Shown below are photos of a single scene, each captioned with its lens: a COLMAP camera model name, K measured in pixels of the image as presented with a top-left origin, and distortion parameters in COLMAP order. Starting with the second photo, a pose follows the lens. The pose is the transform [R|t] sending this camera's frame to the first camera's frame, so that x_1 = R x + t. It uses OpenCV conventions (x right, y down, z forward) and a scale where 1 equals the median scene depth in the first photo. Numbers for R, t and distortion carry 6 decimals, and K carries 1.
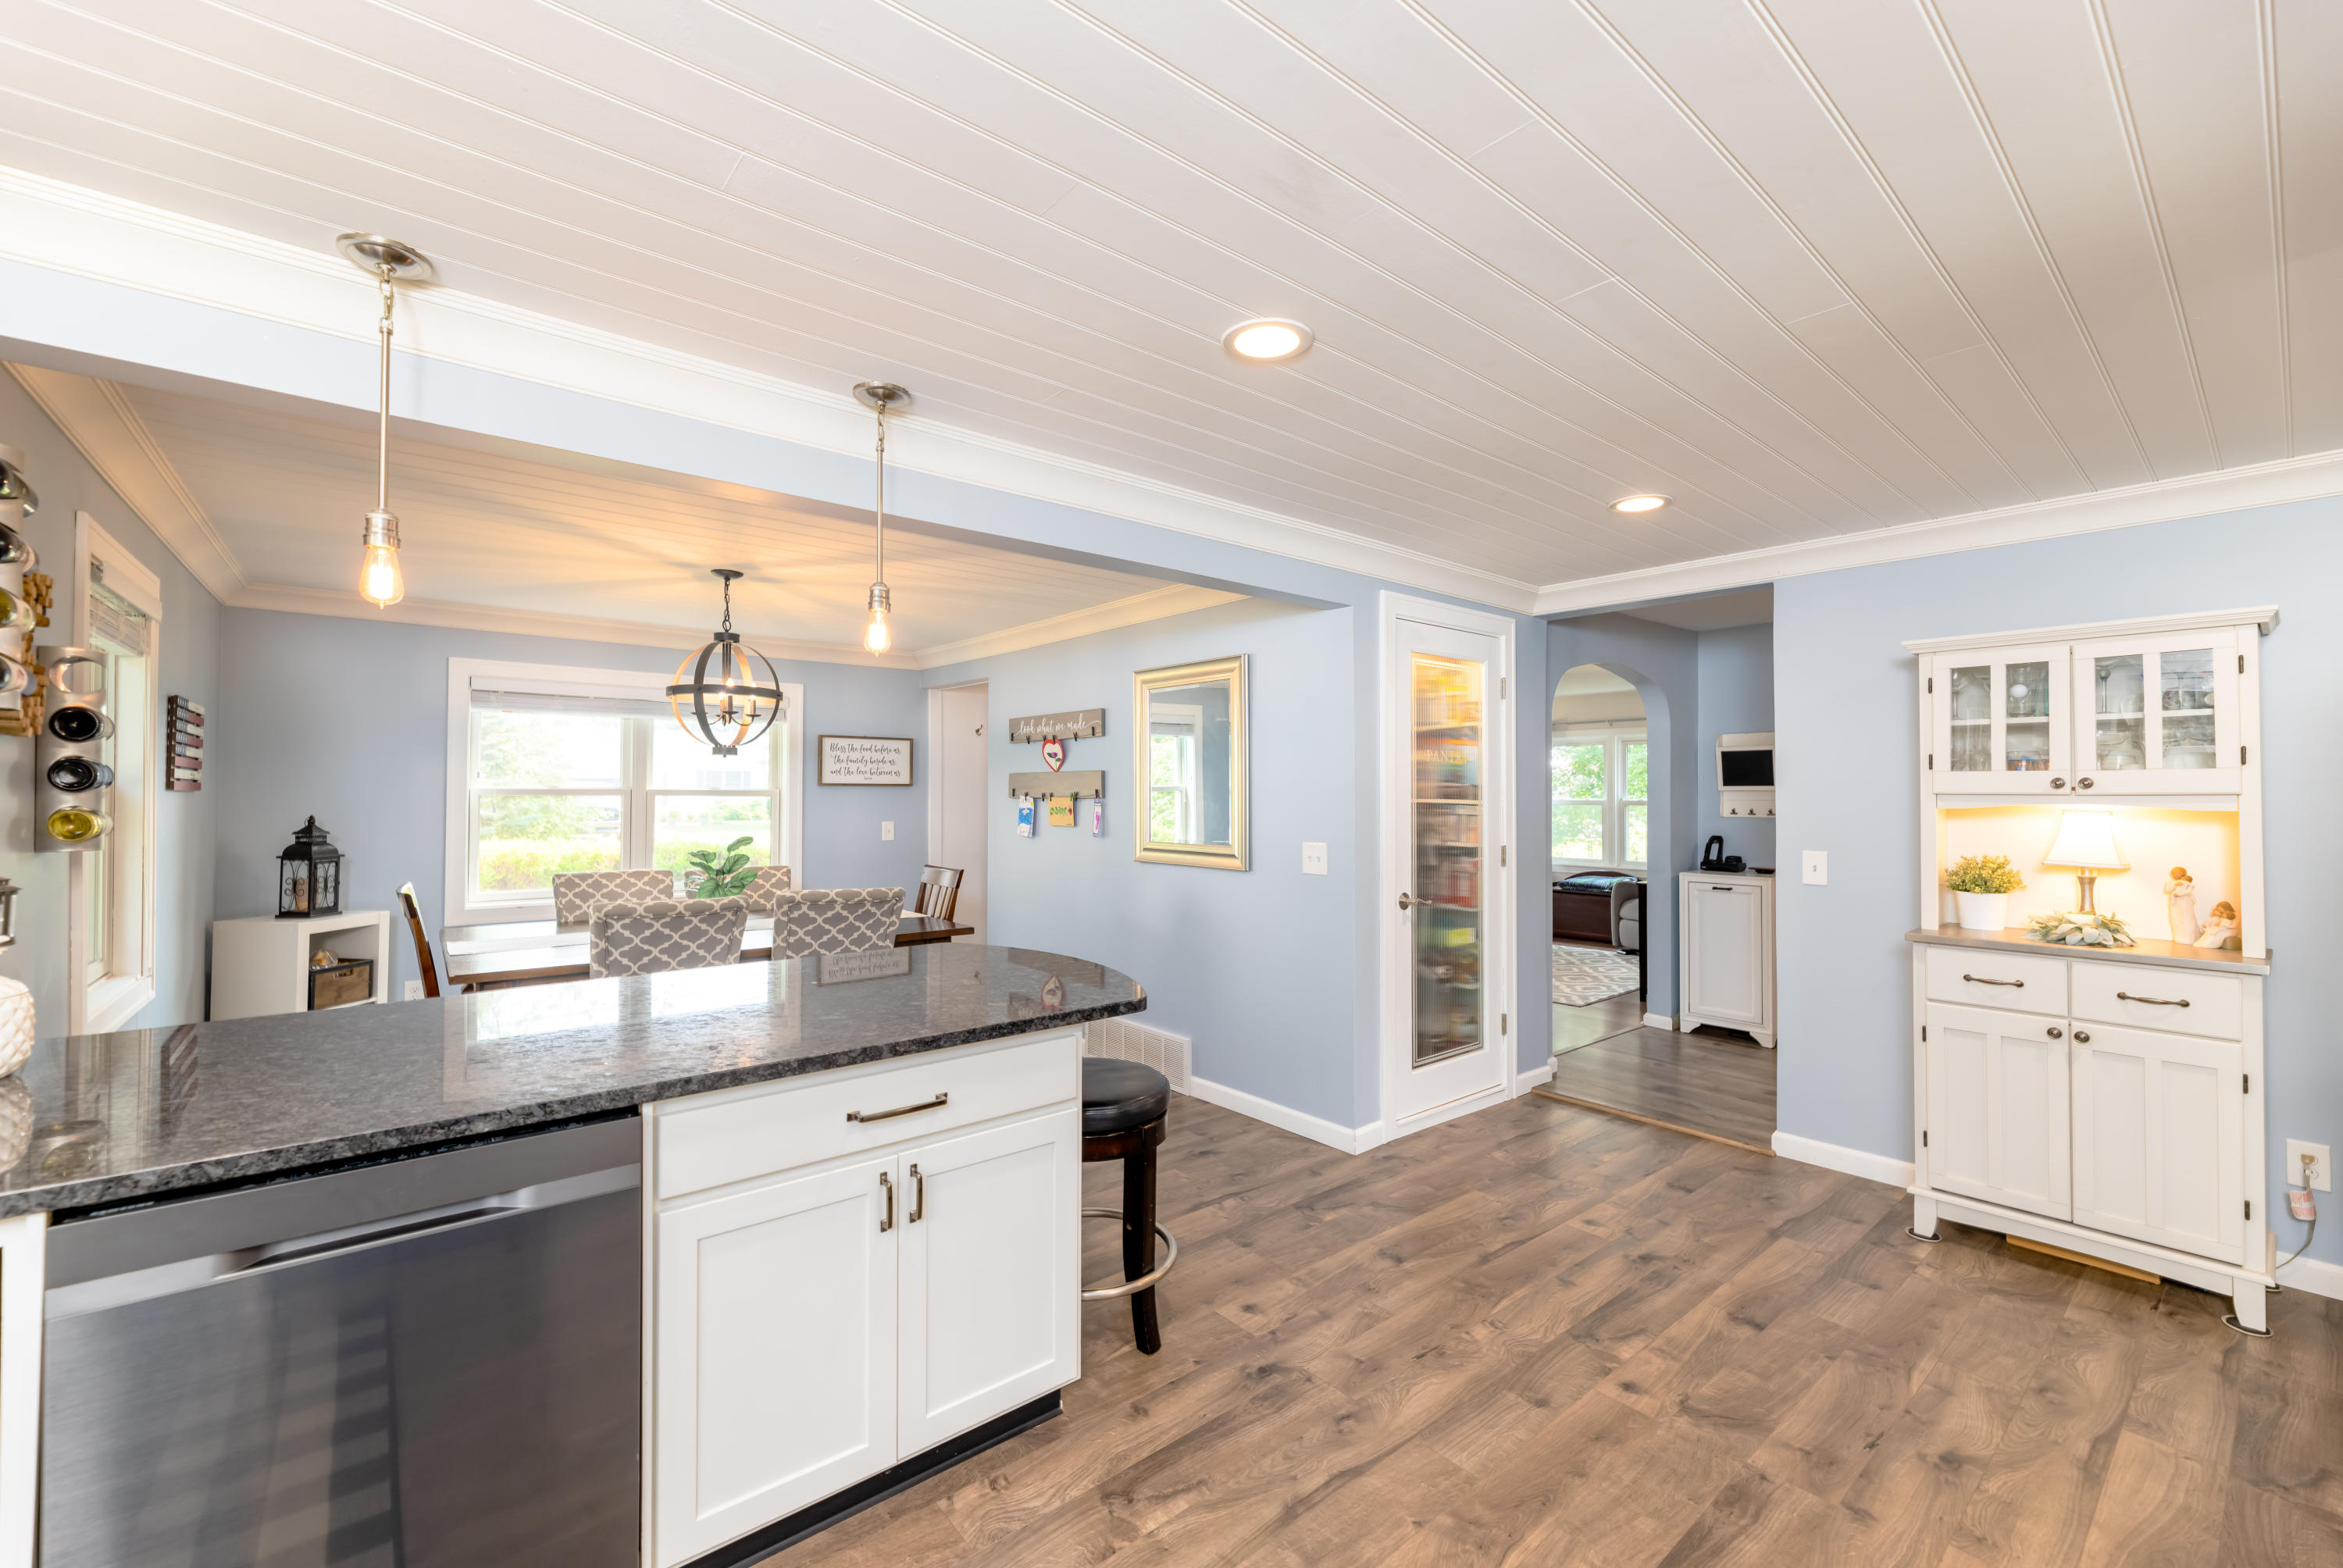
lens RADIAL K [[953.5, 0, 1170.0], [0, 953.5, 784.5], [0, 0, 1]] dist [-0.008154, 0.000891]
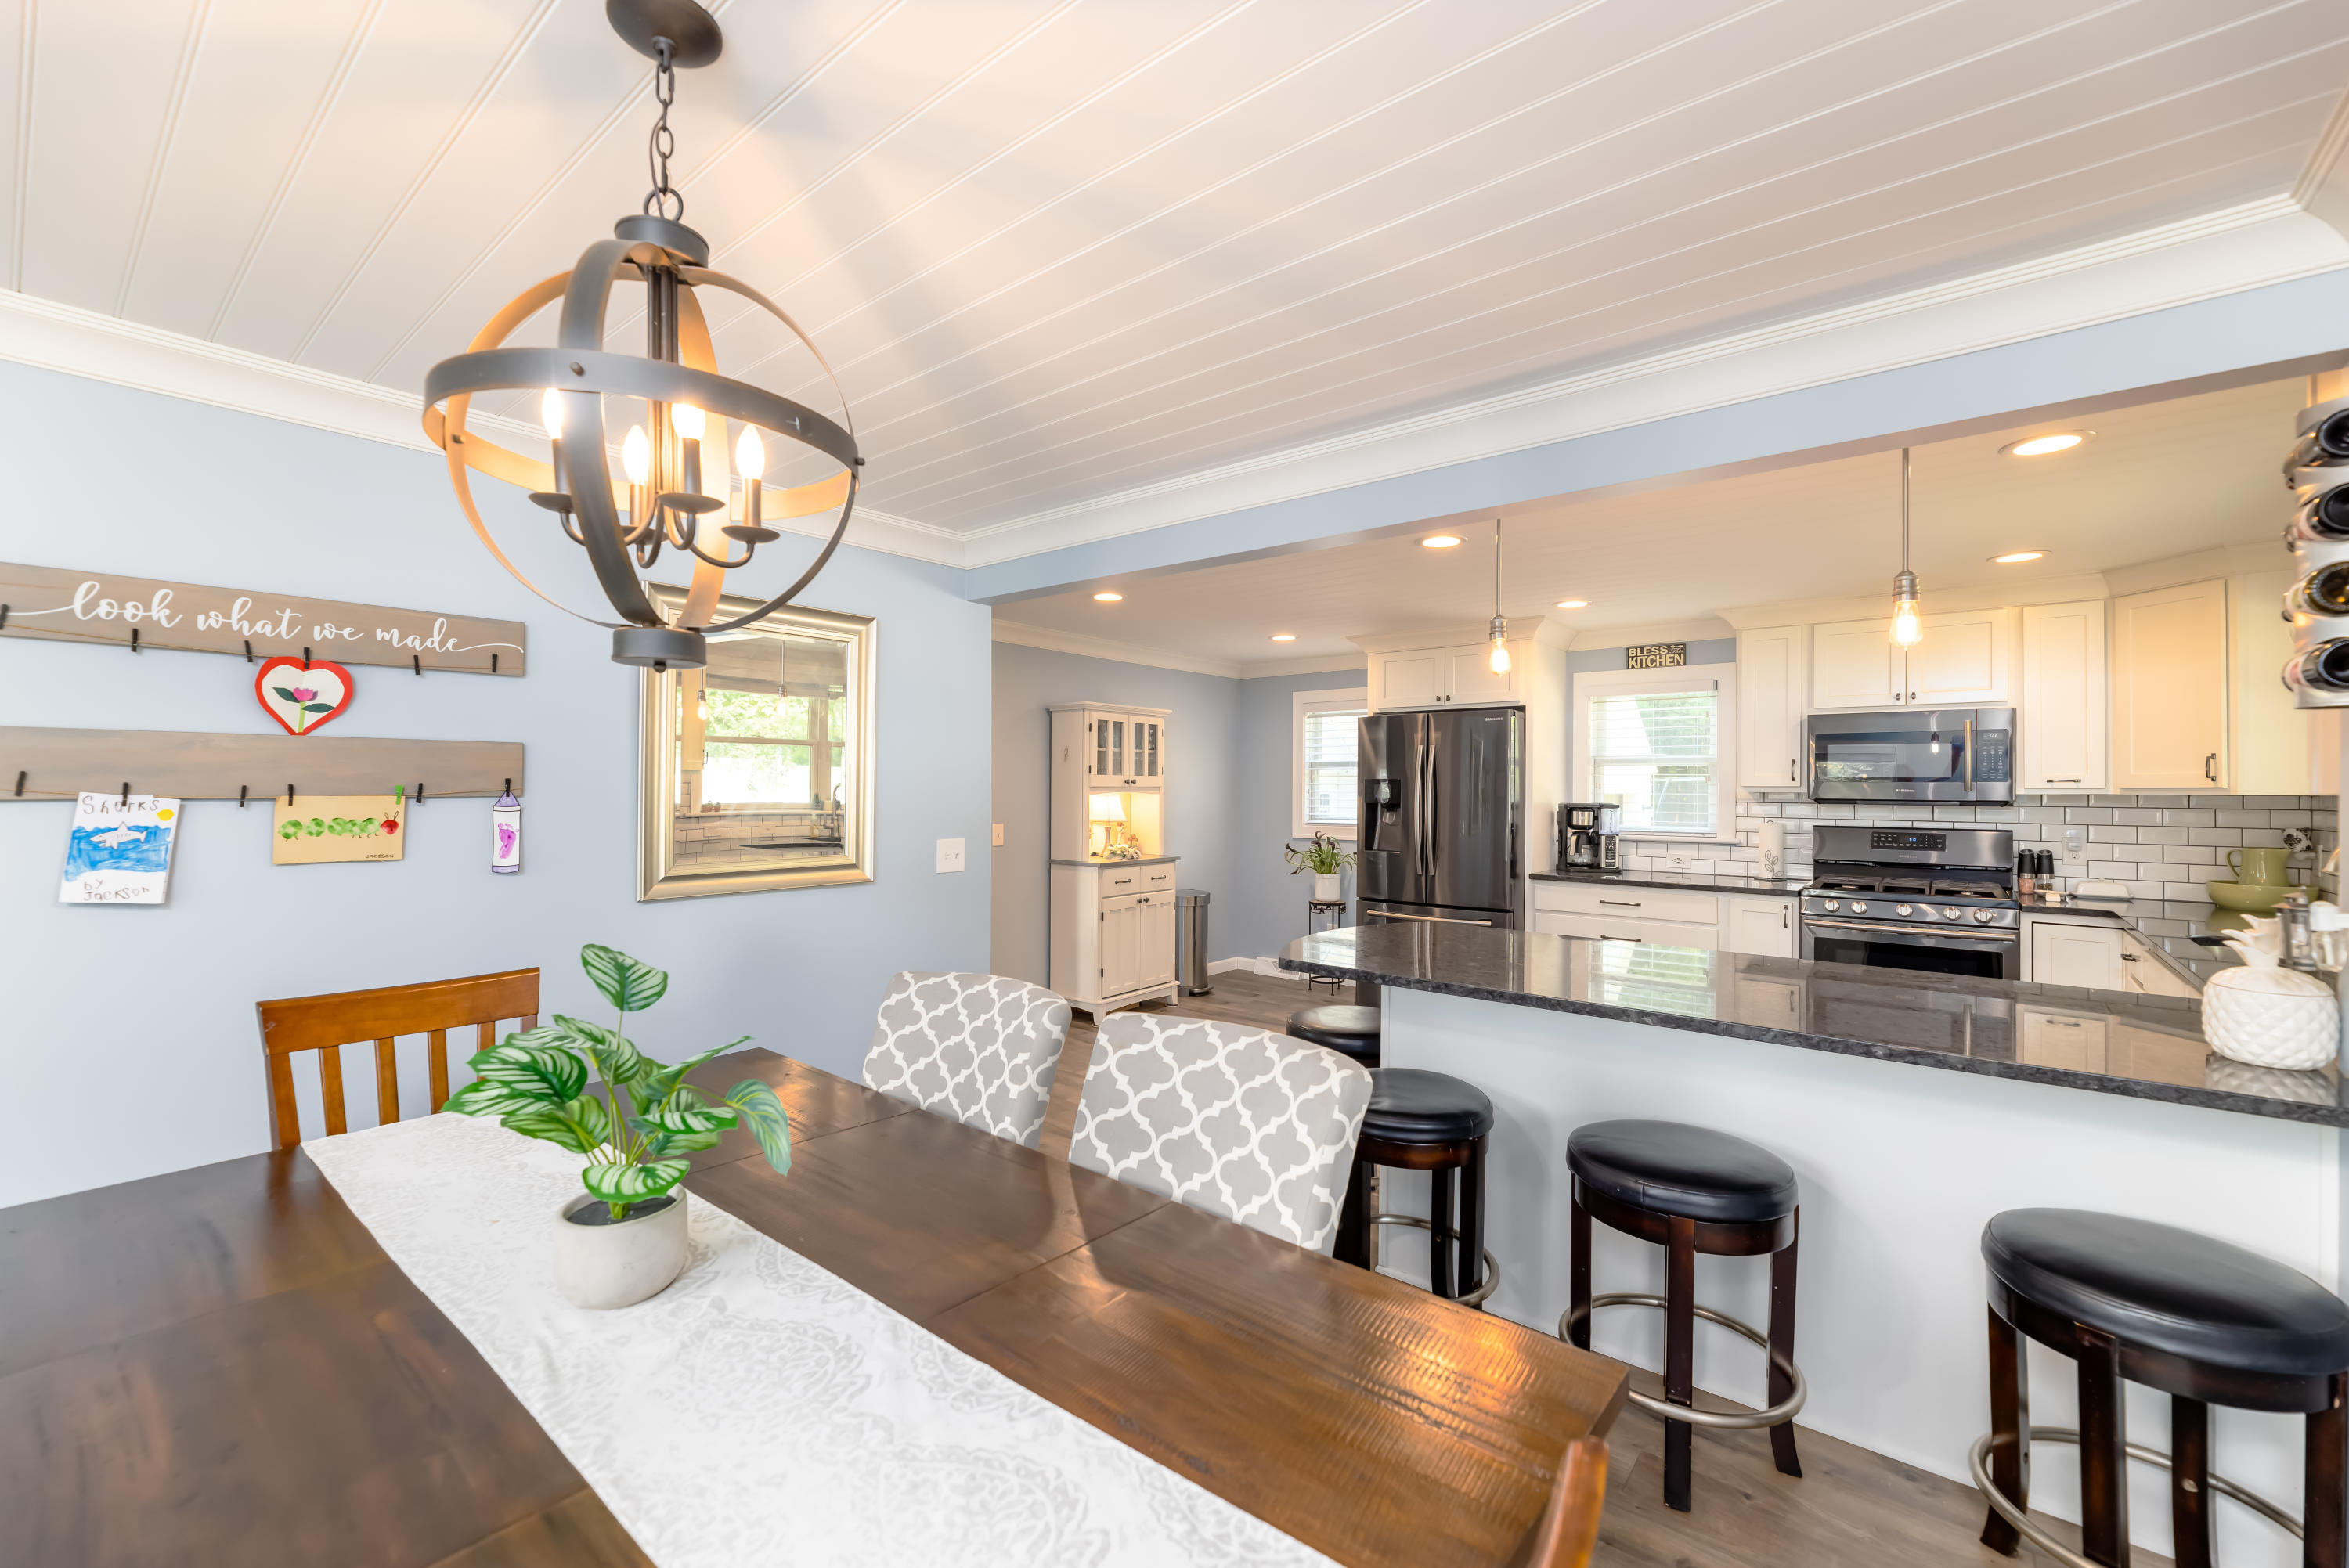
lens RADIAL K [[956.0, 0, 1174.1], [0, 956.0, 784.7], [0, 0, 1]] dist [-0.008154, 0.000891]
pose [[-0.191853, -0.001127, 0.981423, -0.627849], [-0.015350, 0.999880, -0.001852, 0.003666], [-0.981304, -0.015420, -0.191847, 0.728181]]
